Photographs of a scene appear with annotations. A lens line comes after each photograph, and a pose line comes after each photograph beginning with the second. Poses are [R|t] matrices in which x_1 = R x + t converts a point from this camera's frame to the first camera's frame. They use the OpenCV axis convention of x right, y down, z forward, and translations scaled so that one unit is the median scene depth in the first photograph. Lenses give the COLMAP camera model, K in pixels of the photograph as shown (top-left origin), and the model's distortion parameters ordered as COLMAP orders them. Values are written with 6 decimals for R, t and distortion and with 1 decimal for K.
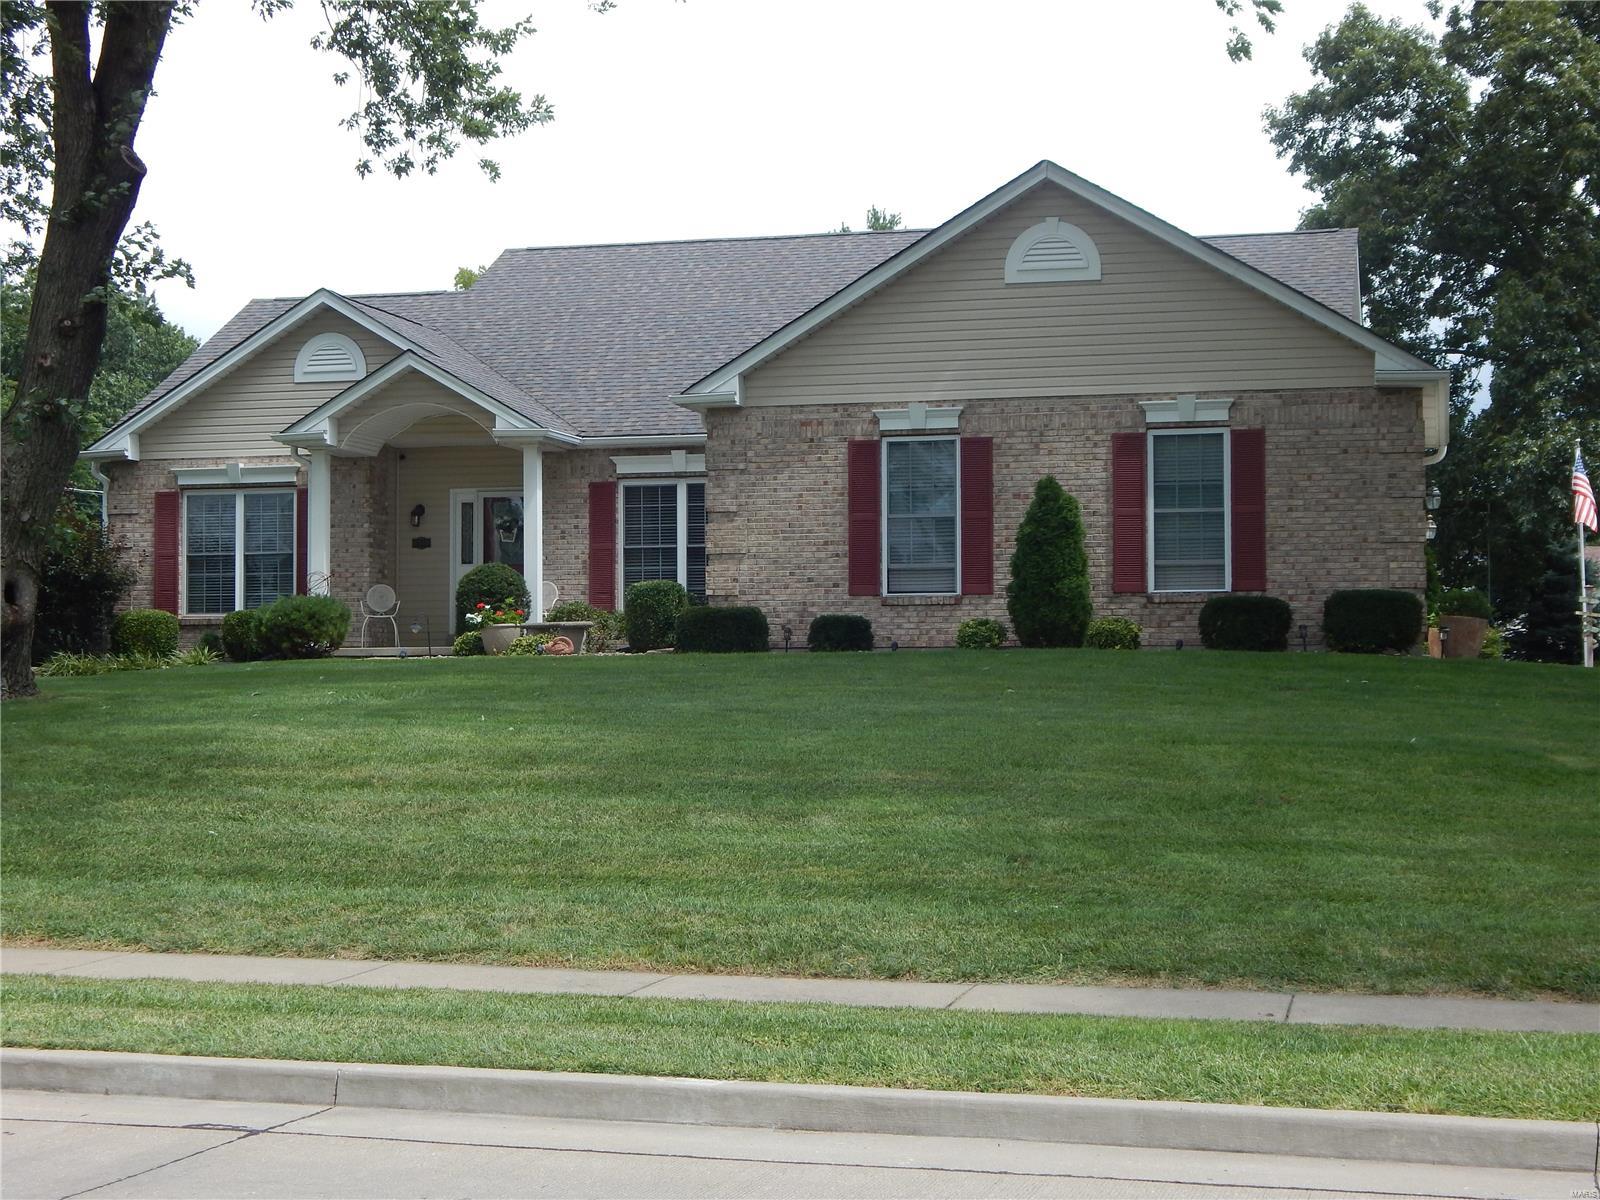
lens RADIAL K [[2446.1, 0, 800.0], [0, 2446.1, 600.0], [0, 0, 1]] dist [-0.032660, -0.070744]
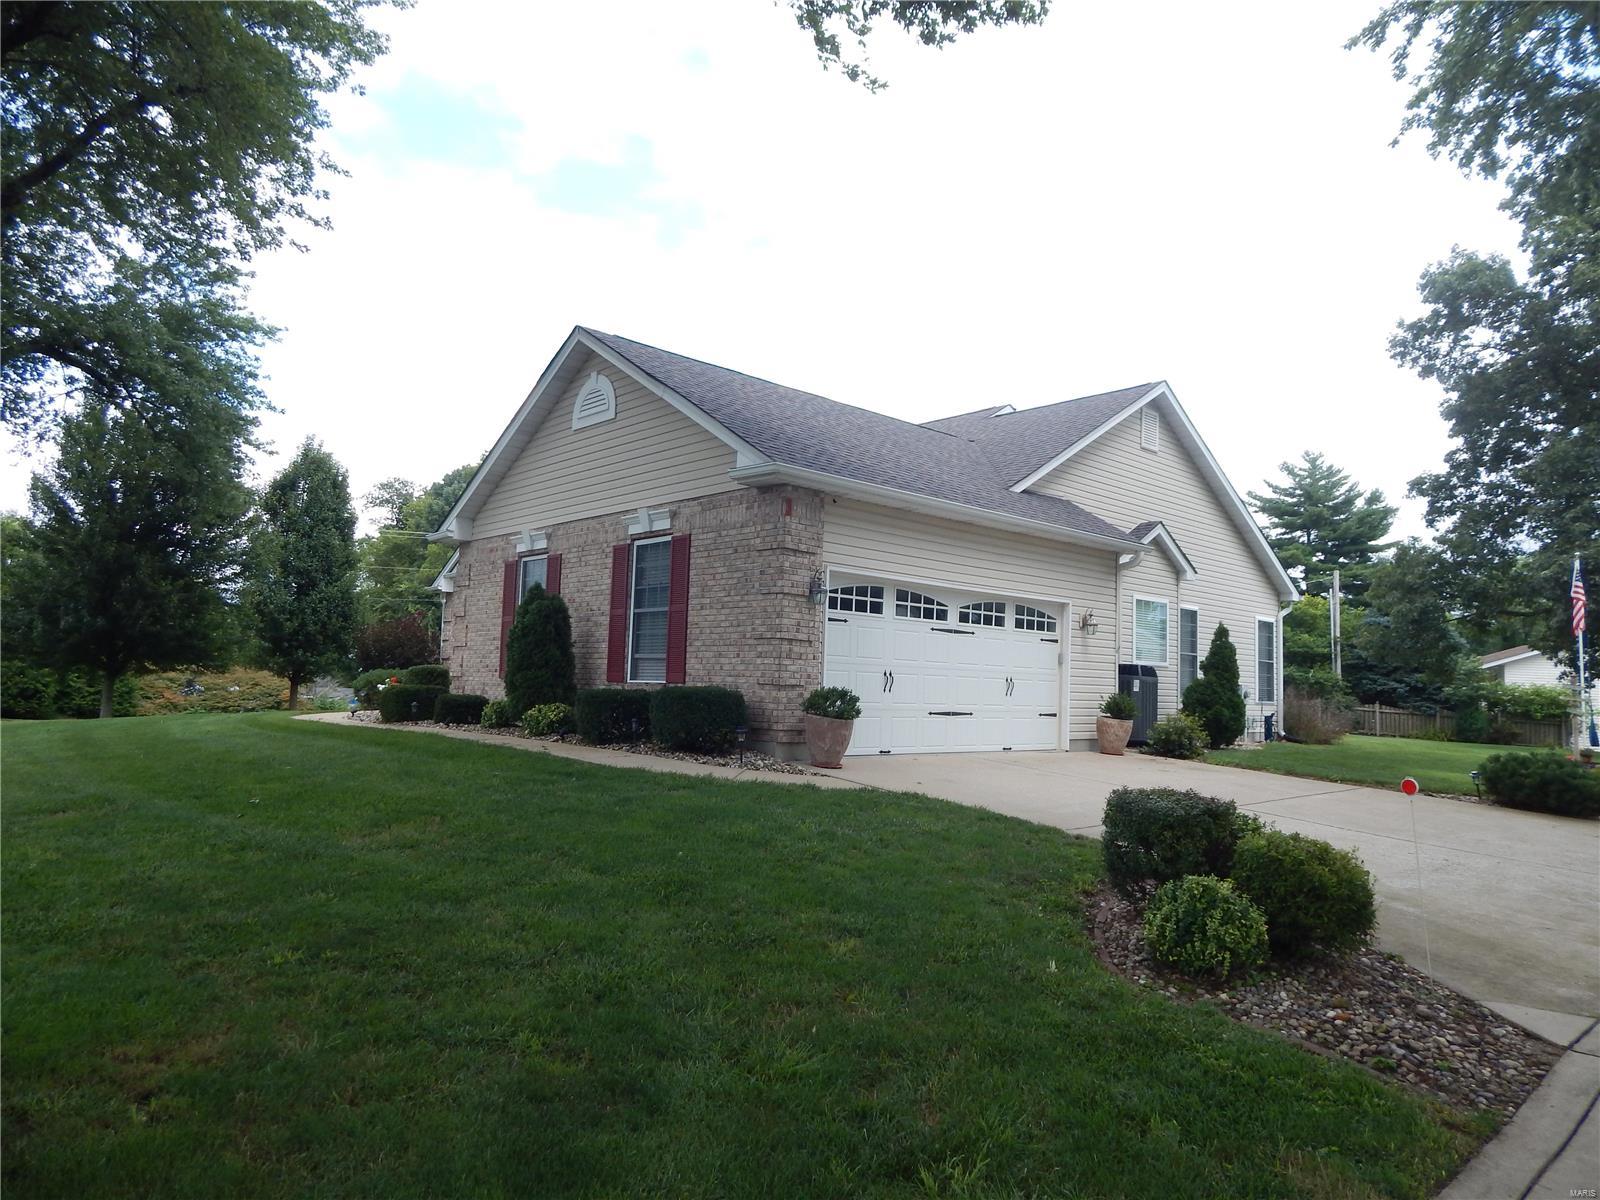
lens RADIAL K [[1052.4, 0, 800.0], [0, 1052.4, 600.0], [0, 0, 1]] dist [0.001288, 0.001317]
pose [[0.837028, -0.018196, -0.546858, 0.487429], [-0.015737, 0.998233, -0.057302, -0.014671], [0.546934, 0.056569, 0.835262, 0.637513]]
